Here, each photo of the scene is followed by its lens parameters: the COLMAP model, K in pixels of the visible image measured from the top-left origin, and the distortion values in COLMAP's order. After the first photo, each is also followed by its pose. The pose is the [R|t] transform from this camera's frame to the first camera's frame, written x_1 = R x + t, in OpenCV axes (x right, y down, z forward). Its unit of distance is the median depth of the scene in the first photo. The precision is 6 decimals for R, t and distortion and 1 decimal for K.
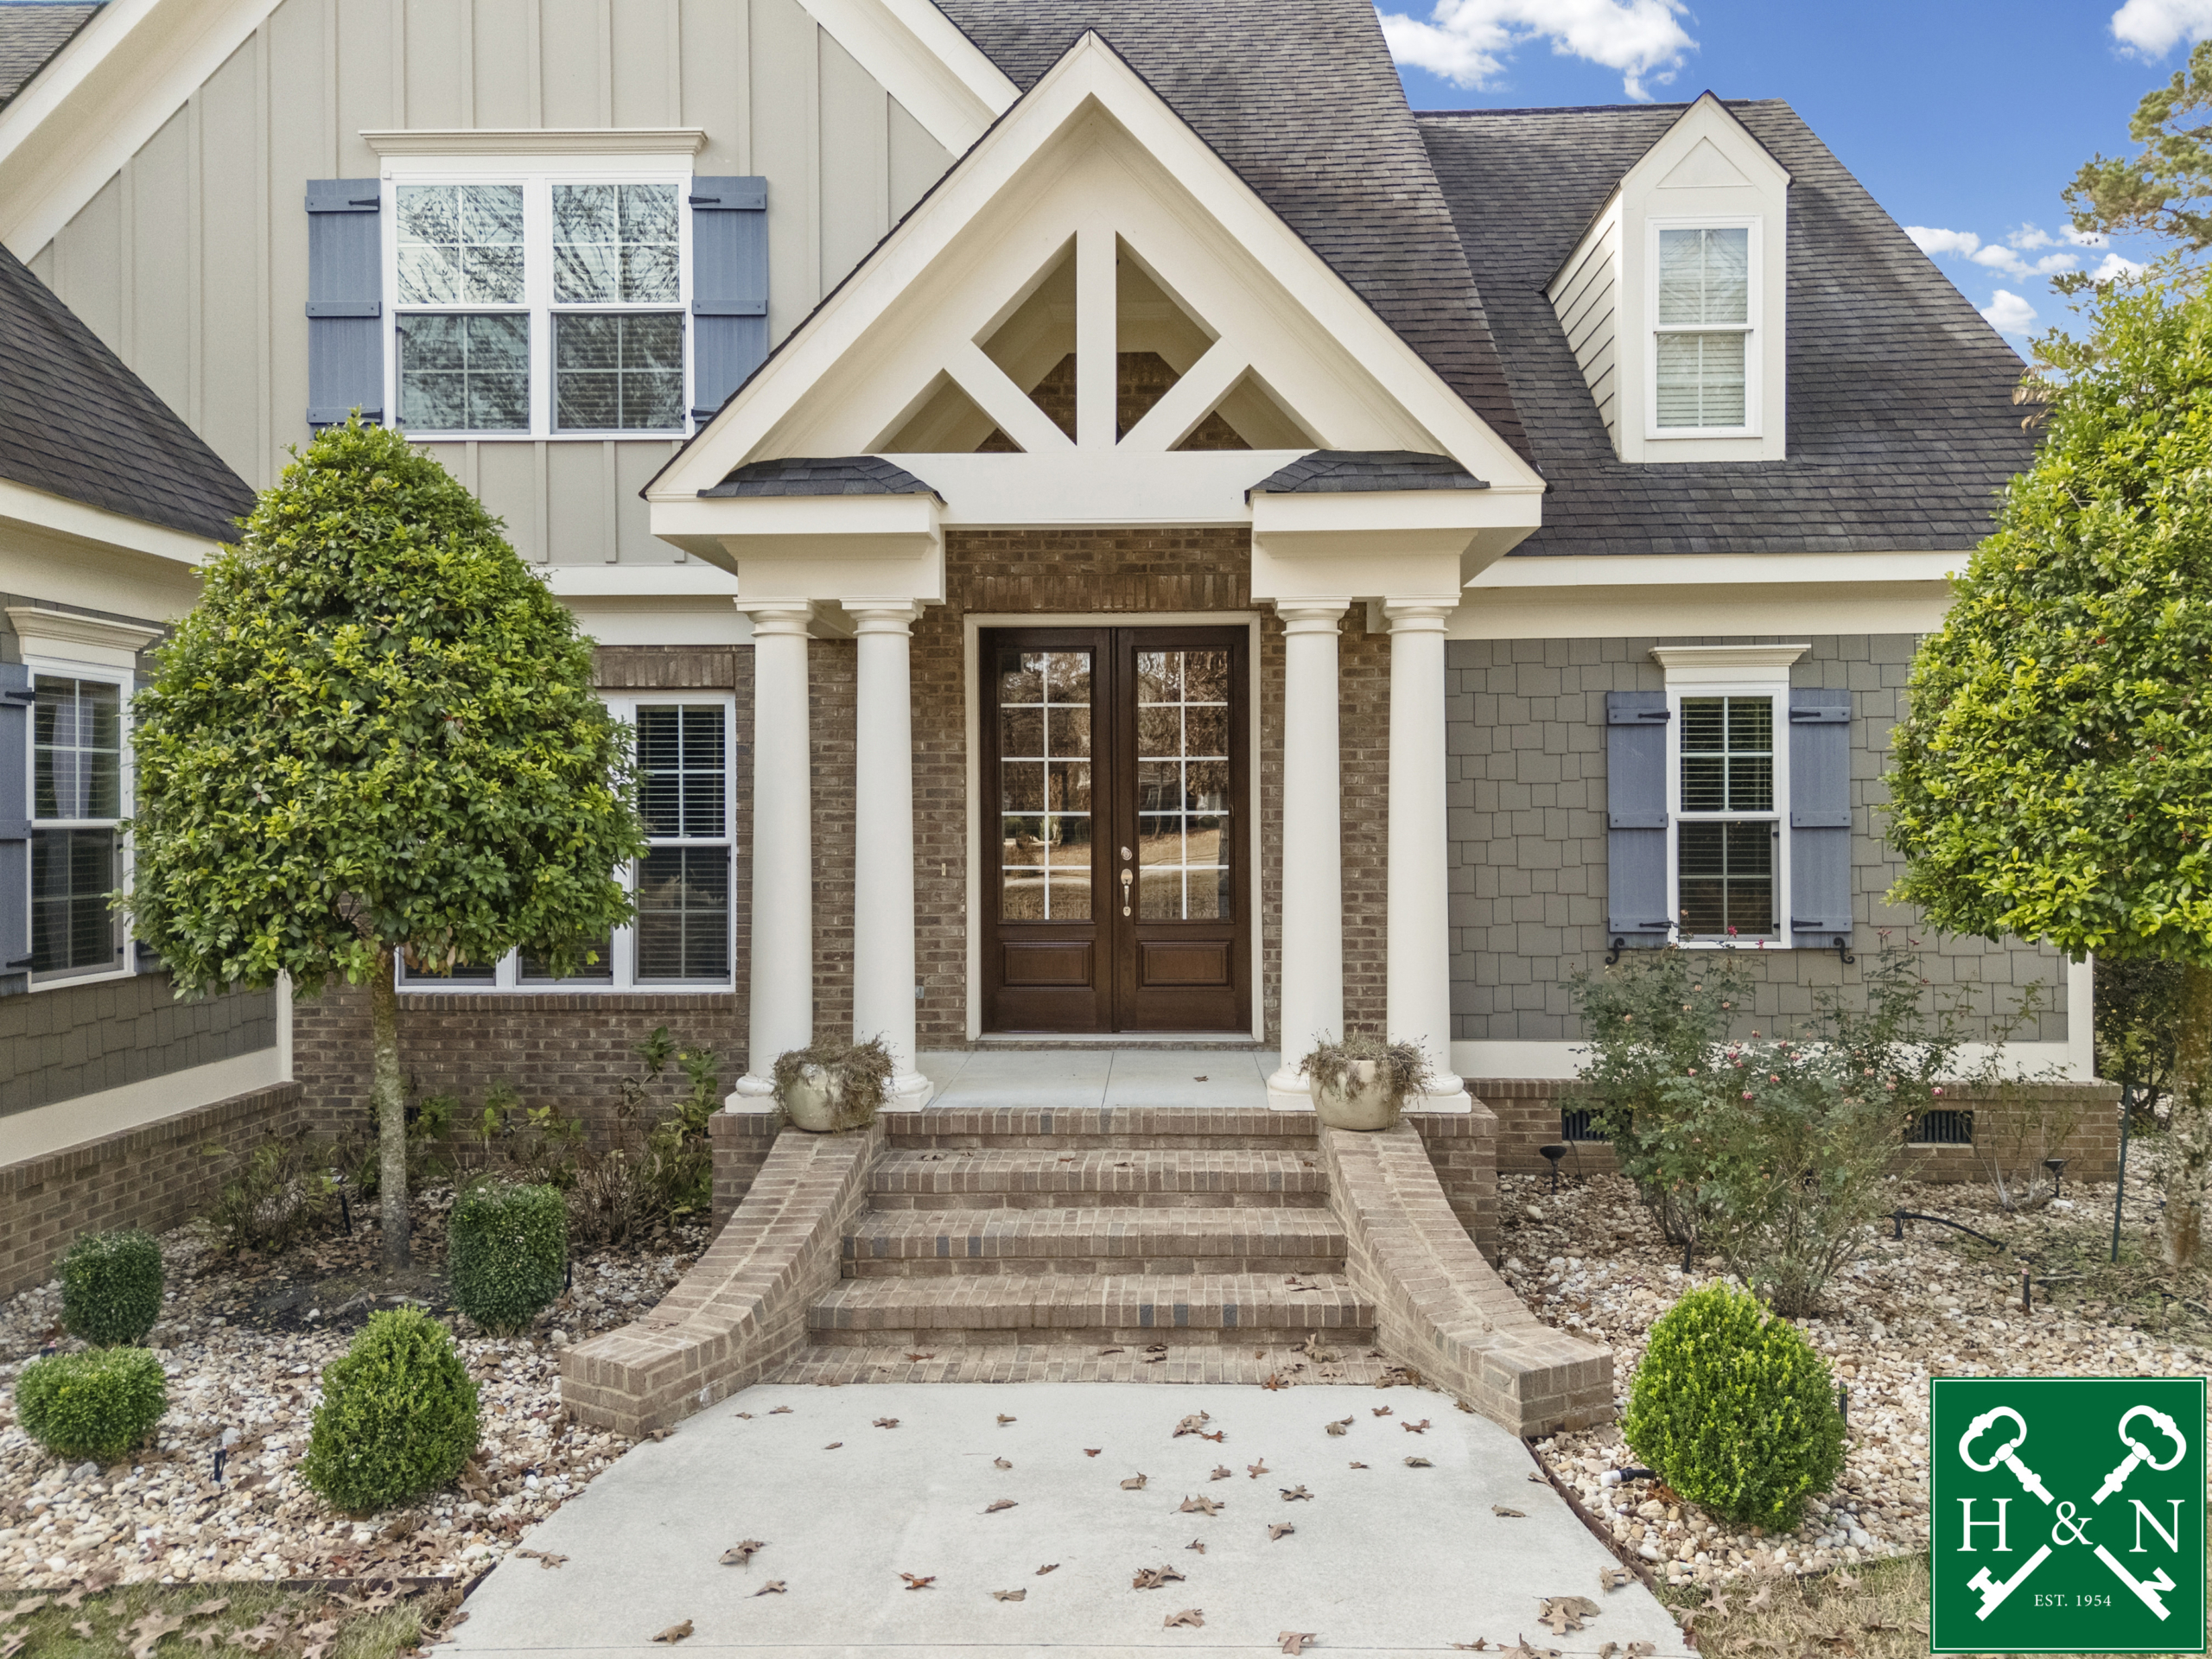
lens RADIAL K [[1595.2, 0, 1101.0], [0, 1595.2, 858.5], [0, 0, 1]] dist [0.110483, -0.106878]
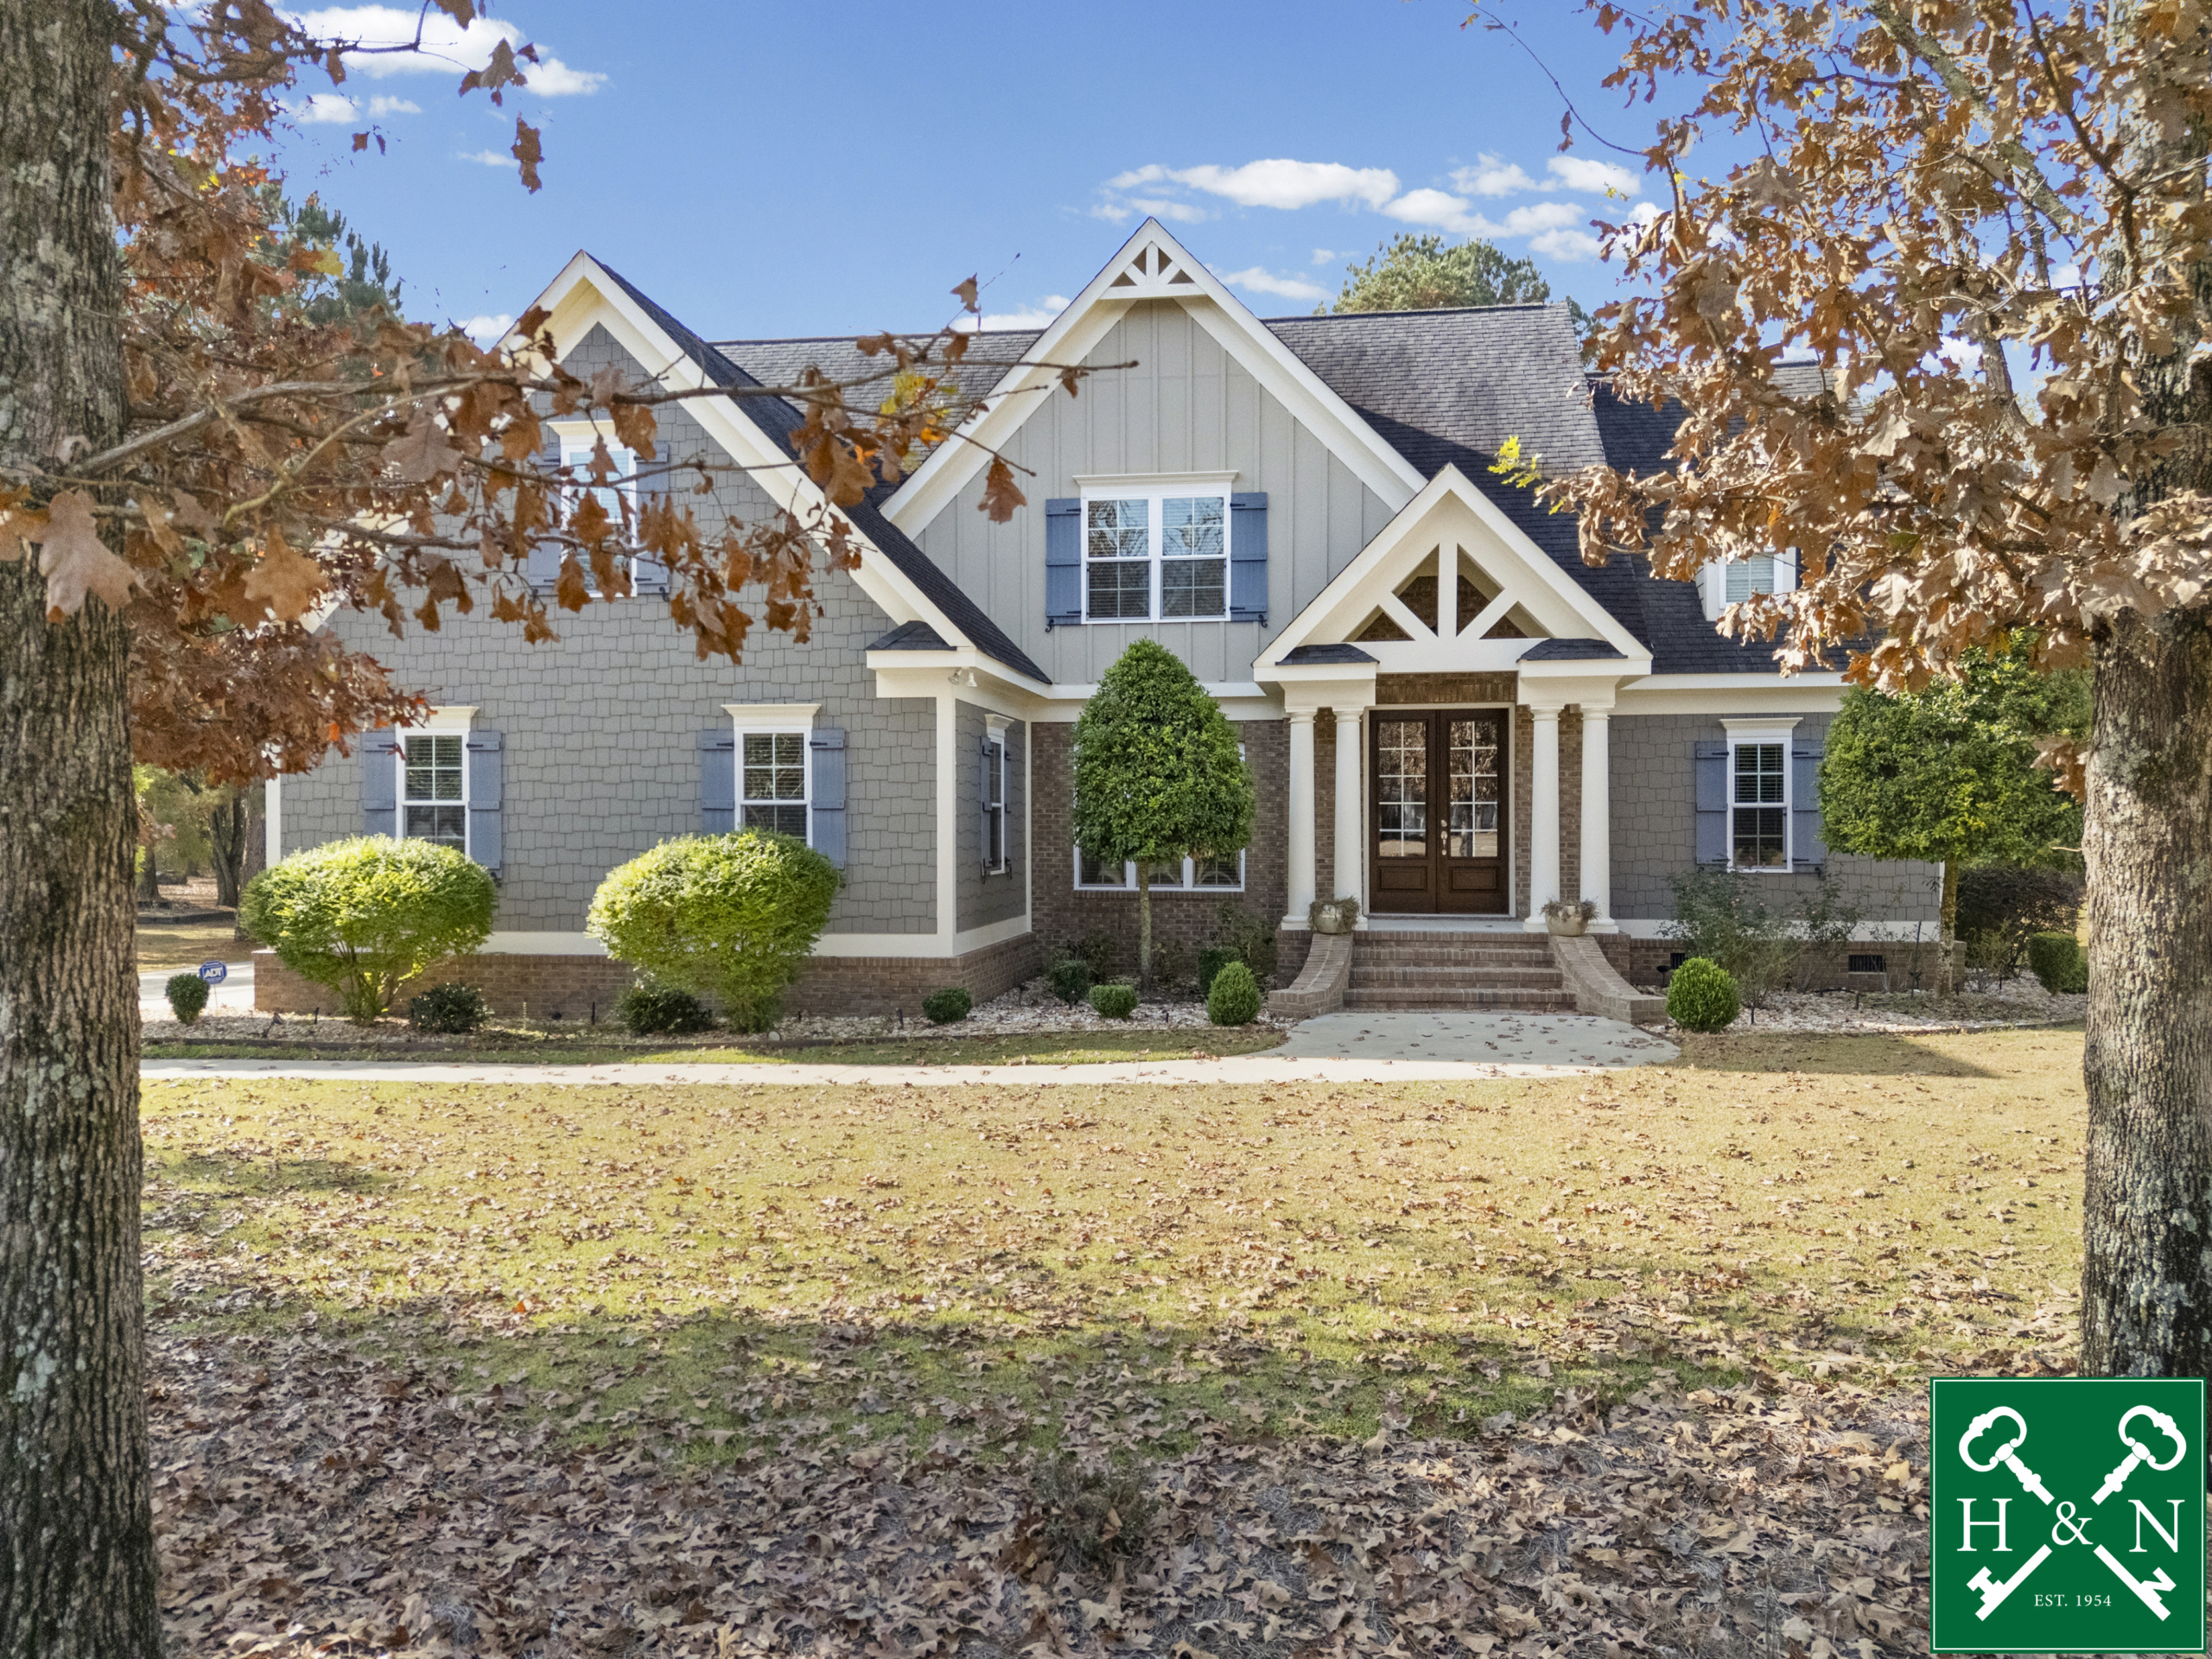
lens RADIAL K [[1595.2, 0, 1101.0], [0, 1595.2, 858.5], [0, 0, 1]] dist [0.110483, -0.106878]
pose [[0.994342, 0.006177, -0.106045, -0.241858], [-0.007146, 0.999936, -0.008762, 0.075309], [0.105984, 0.009471, 0.994323, -1.269817]]
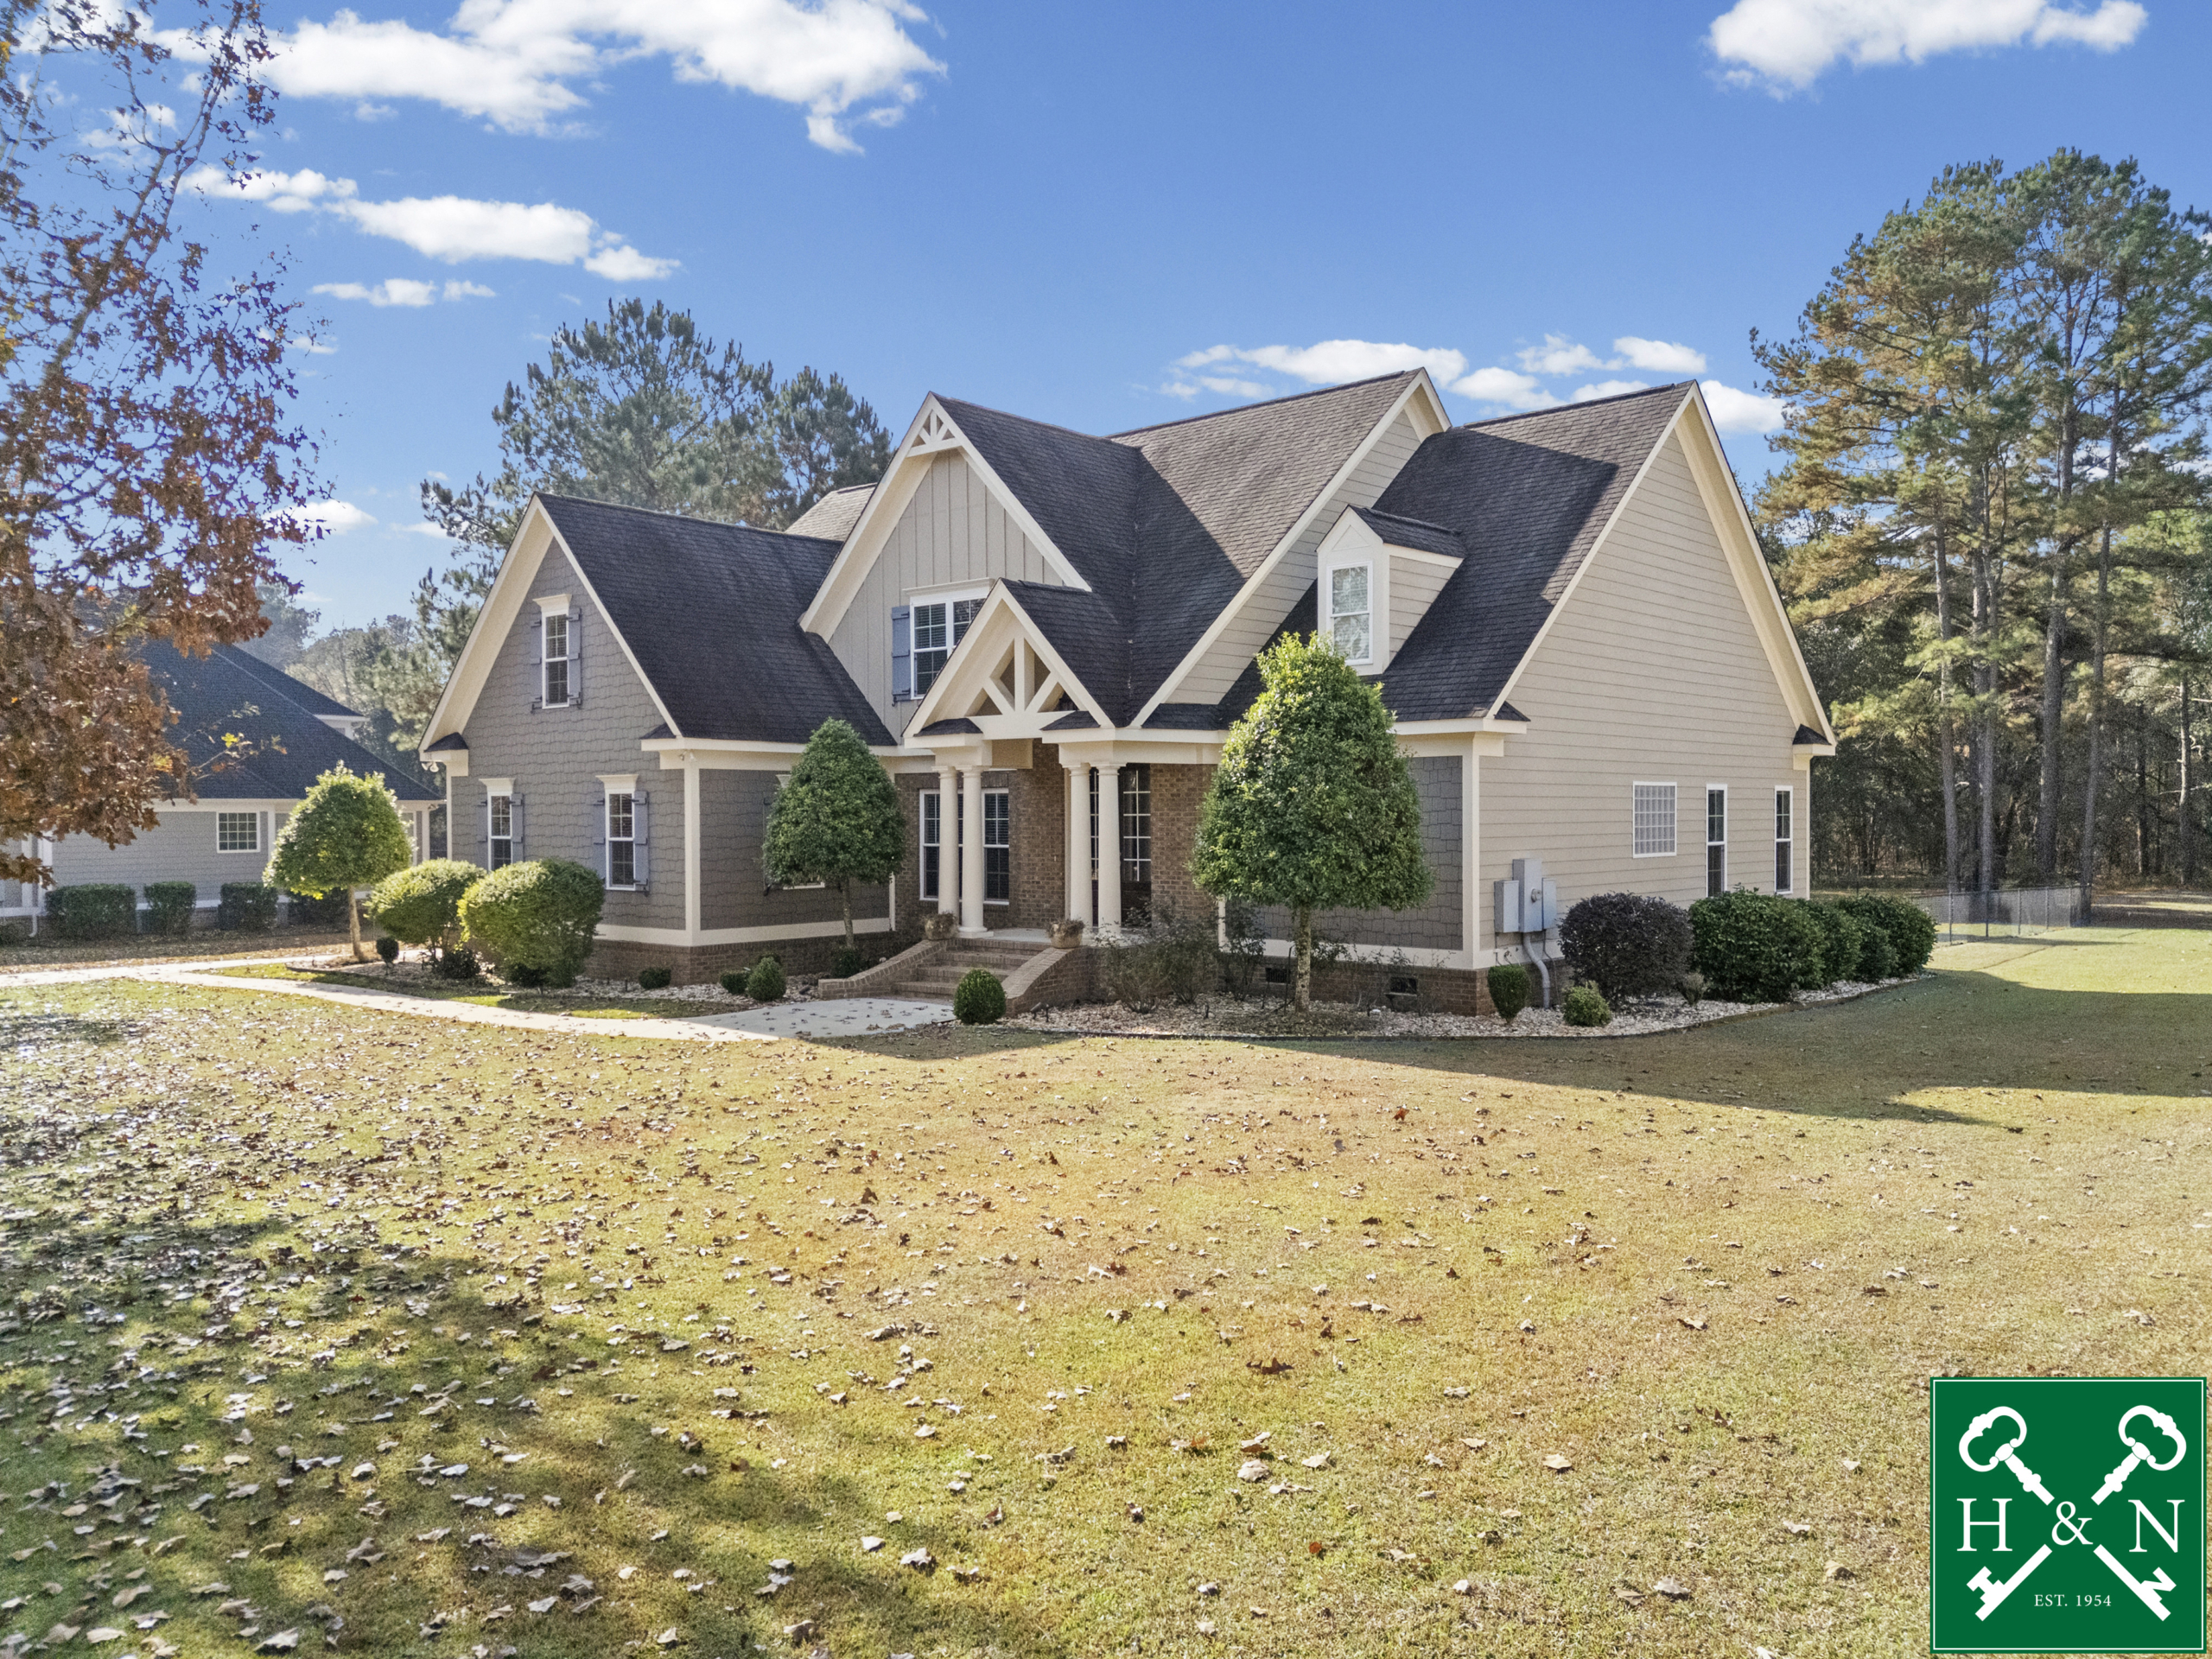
lens RADIAL K [[1595.2, 0, 1101.0], [0, 1595.2, 858.5], [0, 0, 1]] dist [0.110483, -0.106878]
pose [[0.754538, 0.021952, -0.655889, 1.935846], [-0.021126, 0.999735, 0.009156, -0.024160], [0.655916, 0.006948, 0.754802, -1.029977]]
